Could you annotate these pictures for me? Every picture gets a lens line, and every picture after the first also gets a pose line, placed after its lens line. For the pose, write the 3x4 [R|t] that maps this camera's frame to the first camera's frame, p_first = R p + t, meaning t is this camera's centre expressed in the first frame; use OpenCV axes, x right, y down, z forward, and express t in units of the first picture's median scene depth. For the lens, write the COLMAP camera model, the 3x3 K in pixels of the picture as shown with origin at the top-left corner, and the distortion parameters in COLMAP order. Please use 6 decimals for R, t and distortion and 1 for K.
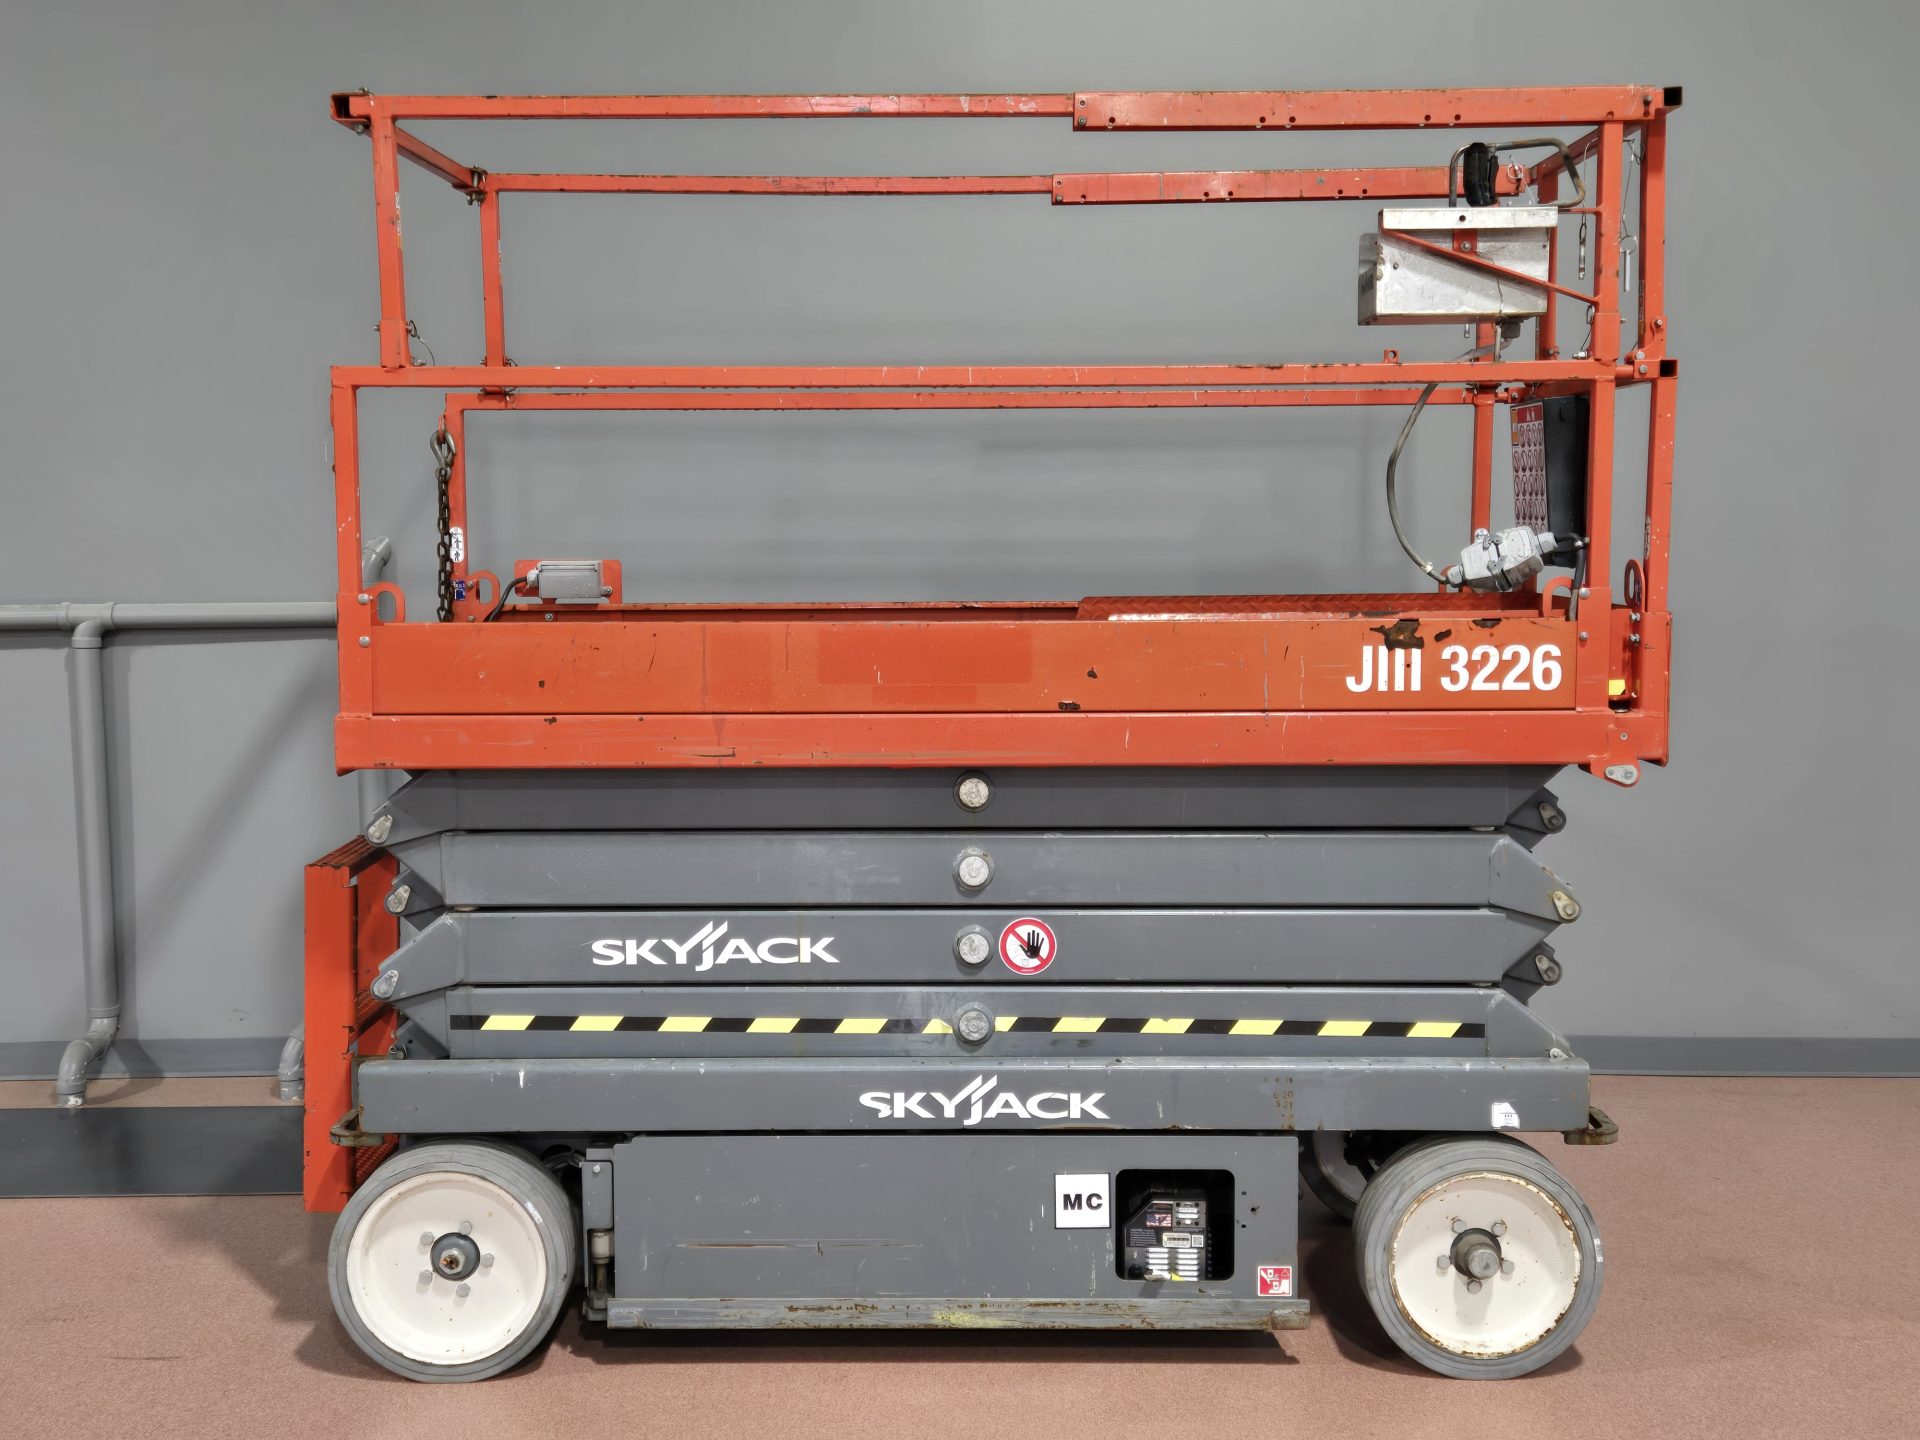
lens RADIAL K [[1991.6, 0, 939.8], [0, 1991.6, 728.2], [0, 0, 1]] dist [0.094933, -0.123236]
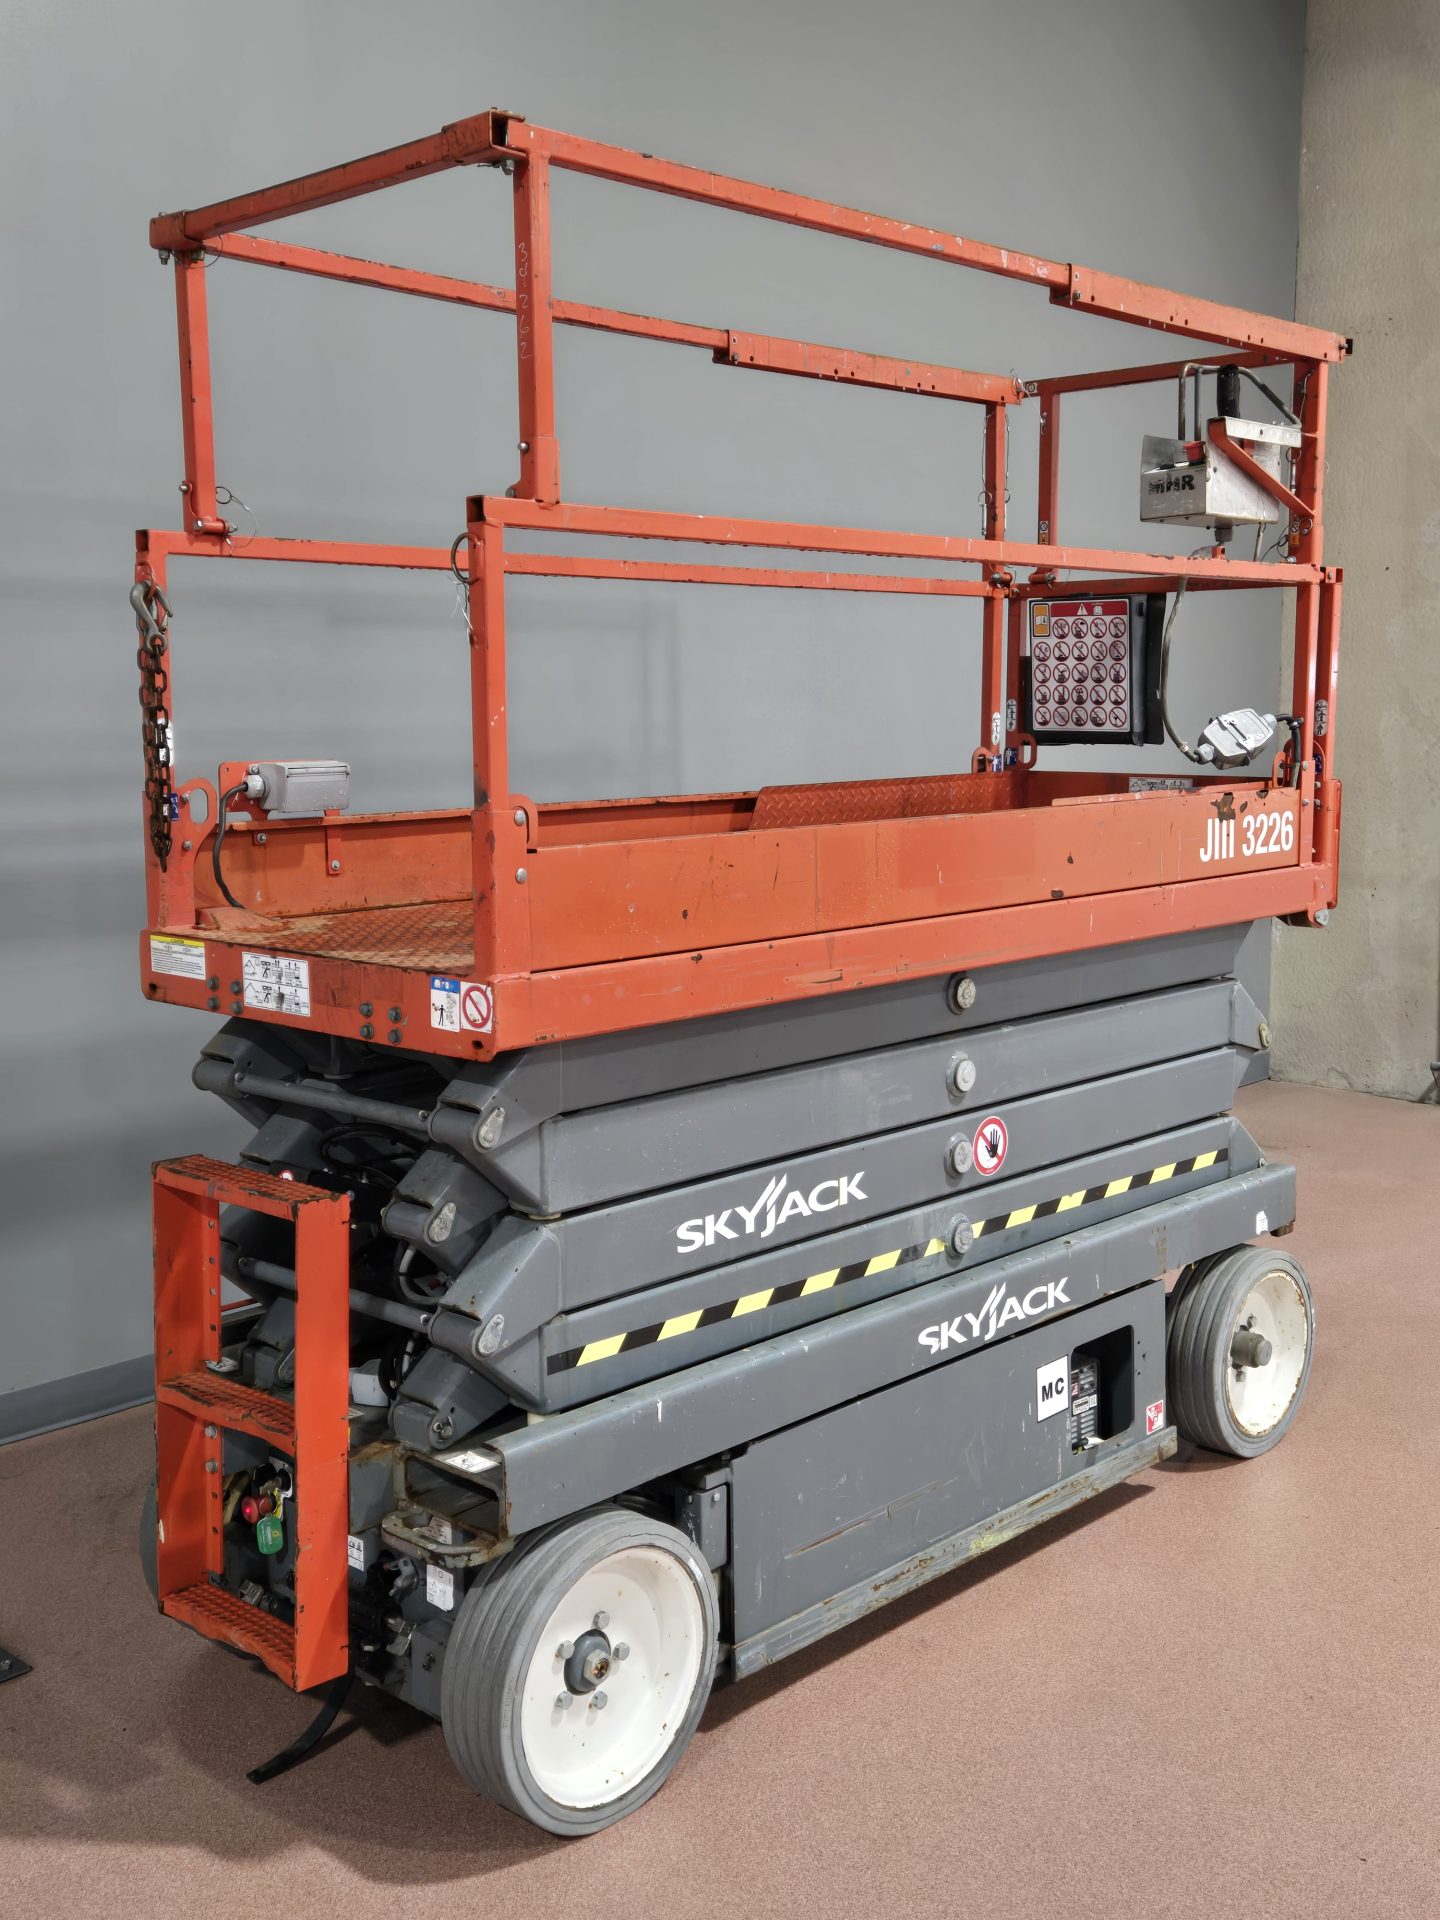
lens RADIAL K [[1997.0, 0, 696.3], [0, 1997.0, 968.8], [0, 0, 1]] dist [0.072545, -0.014243]
pose [[0.687326, -0.098503, 0.719639, -0.749541], [0.080228, 0.994995, 0.059568, -0.046068], [-0.721905, 0.016793, 0.691789, 0.431494]]
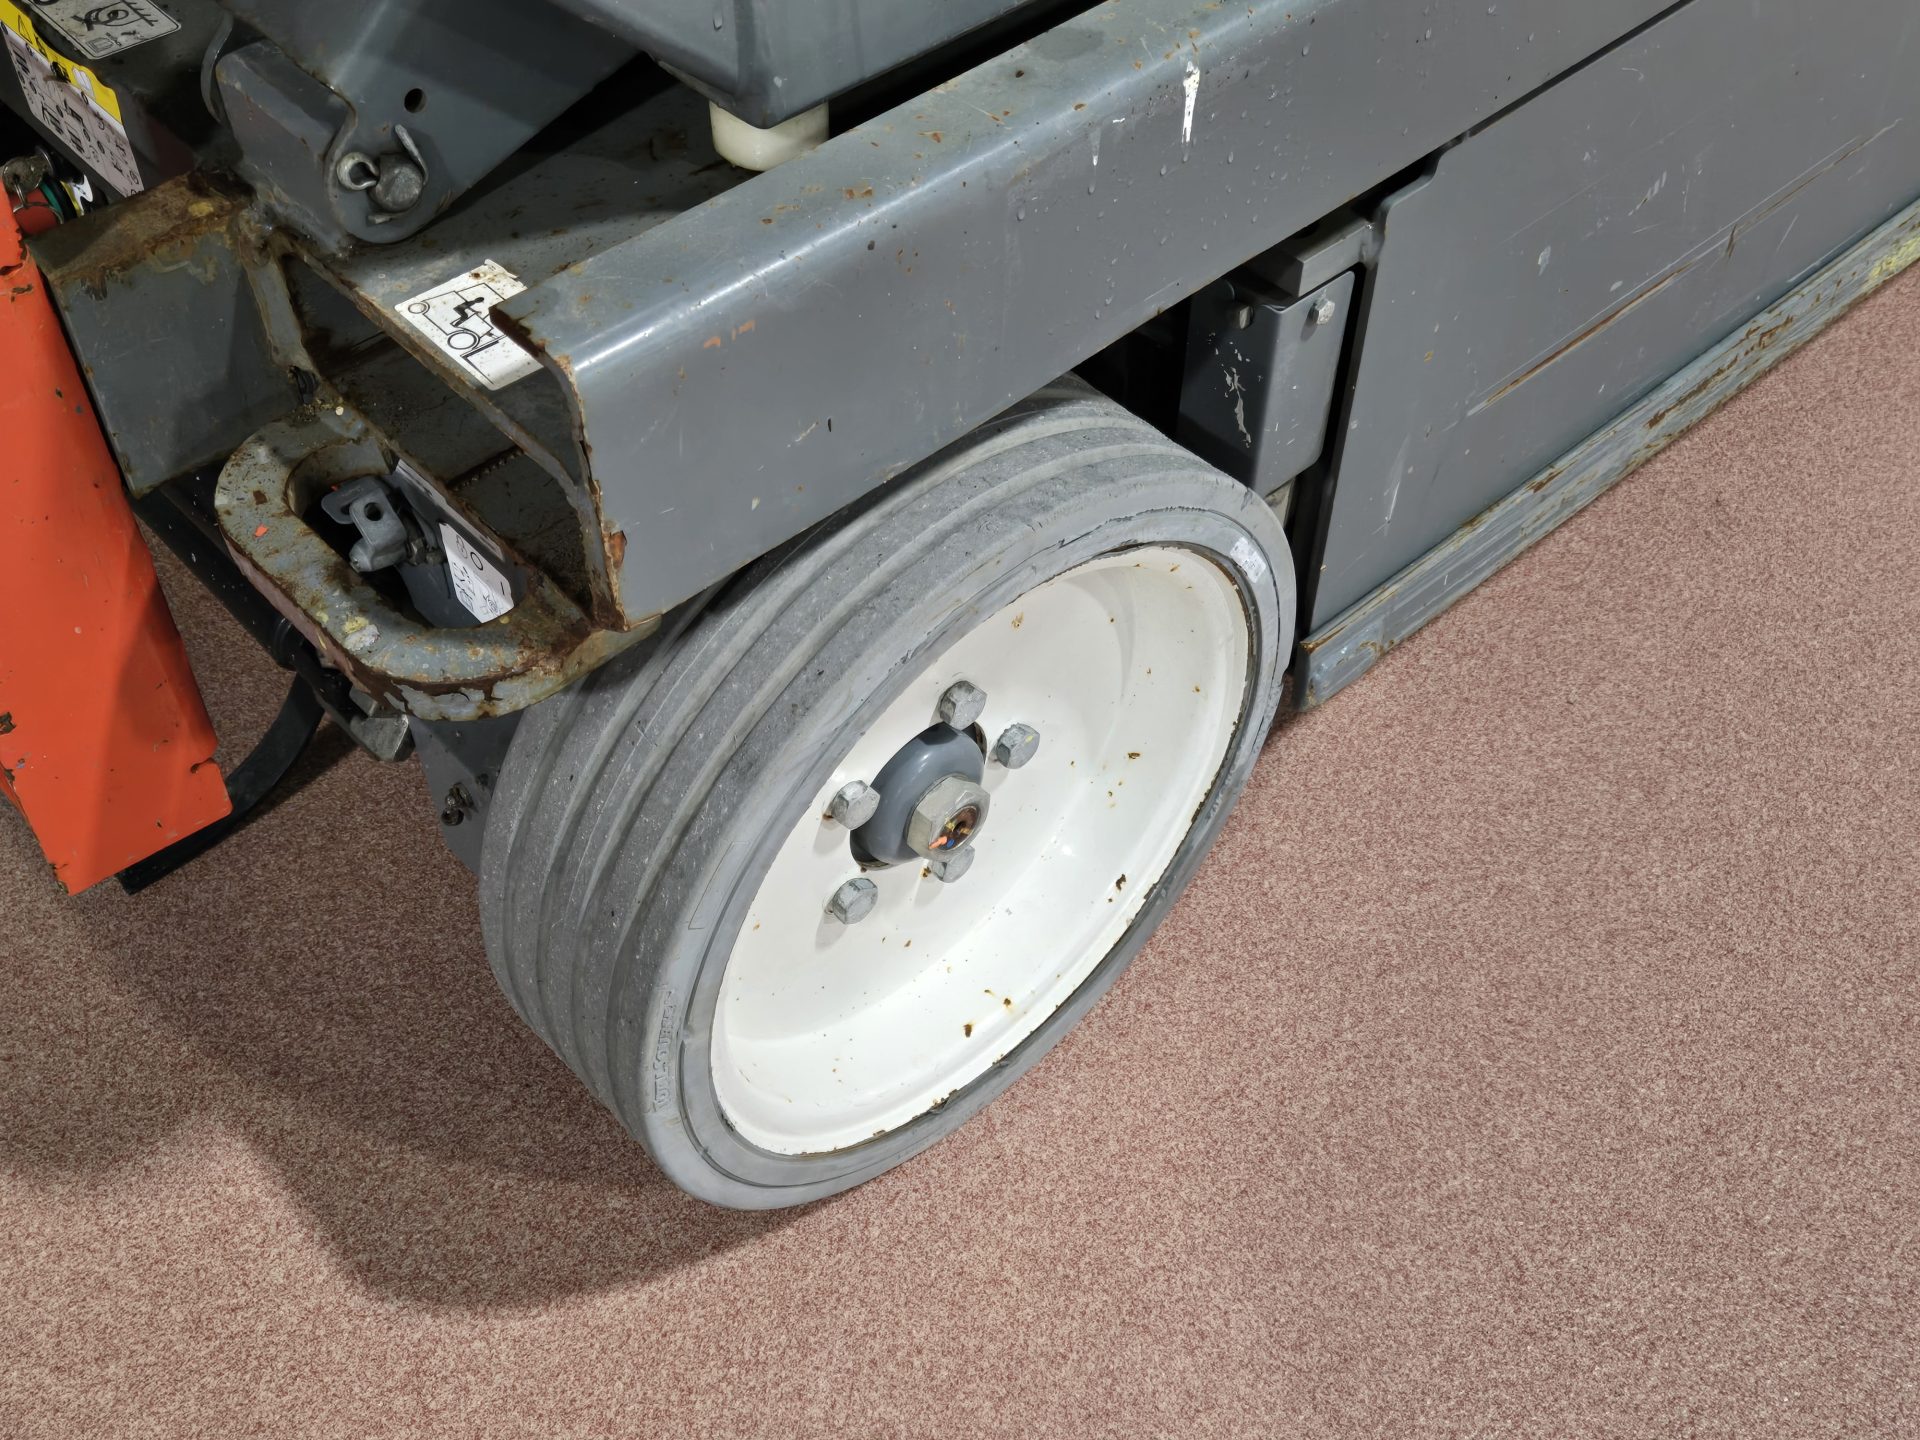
lens RADIAL K [[1991.6, 0, 939.8], [0, 1991.6, 728.2], [0, 0, 1]] dist [0.094933, -0.123236]
pose [[0.738539, -0.506991, 0.444432, -0.356523], [0.072064, 0.714773, 0.695634, 0.069002], [-0.670348, -0.481725, 0.564424, 0.856448]]
